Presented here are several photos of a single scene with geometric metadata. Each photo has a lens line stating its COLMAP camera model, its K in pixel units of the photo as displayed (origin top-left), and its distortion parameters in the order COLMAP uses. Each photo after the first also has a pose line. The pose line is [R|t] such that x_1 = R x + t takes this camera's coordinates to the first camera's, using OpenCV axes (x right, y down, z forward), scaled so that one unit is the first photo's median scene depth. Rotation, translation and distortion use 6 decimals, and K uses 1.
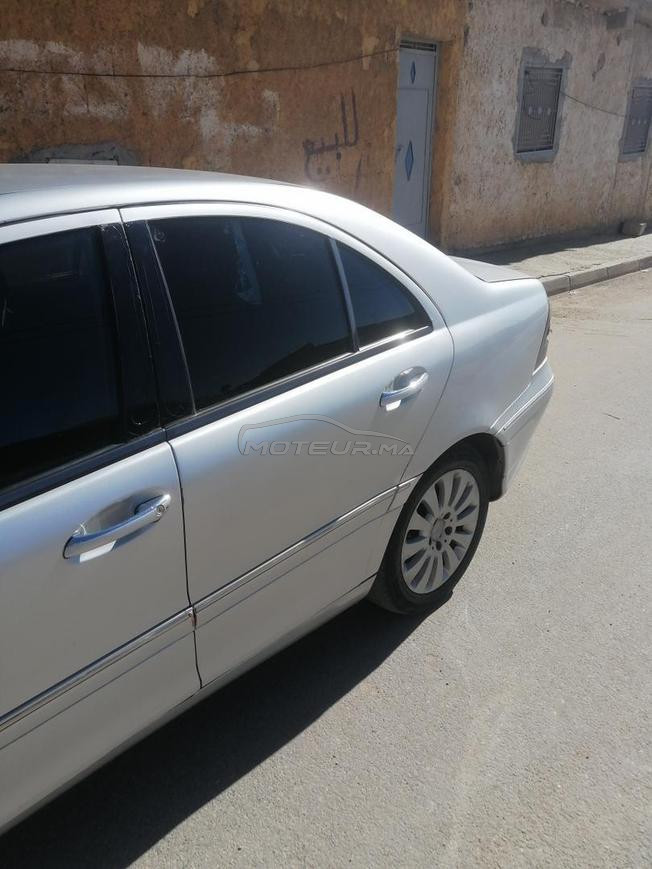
lens RADIAL K [[692.0, 0, 326.0], [0, 692.0, 434.5], [0, 0, 1]] dist [0.003808, 0.126939]
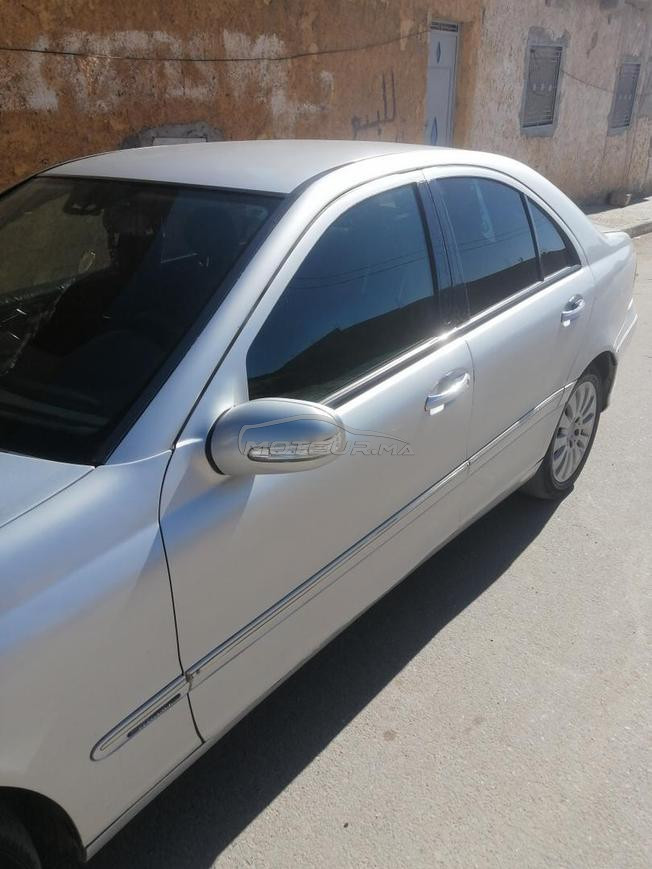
lens RADIAL K [[692.0, 0, 326.0], [0, 692.0, 434.5], [0, 0, 1]] dist [0.003808, 0.126939]
pose [[0.997993, -0.031431, 0.054979, -0.156826], [0.029900, 0.999148, 0.028459, 0.042295], [-0.055826, -0.026758, 0.998082, -0.103705]]
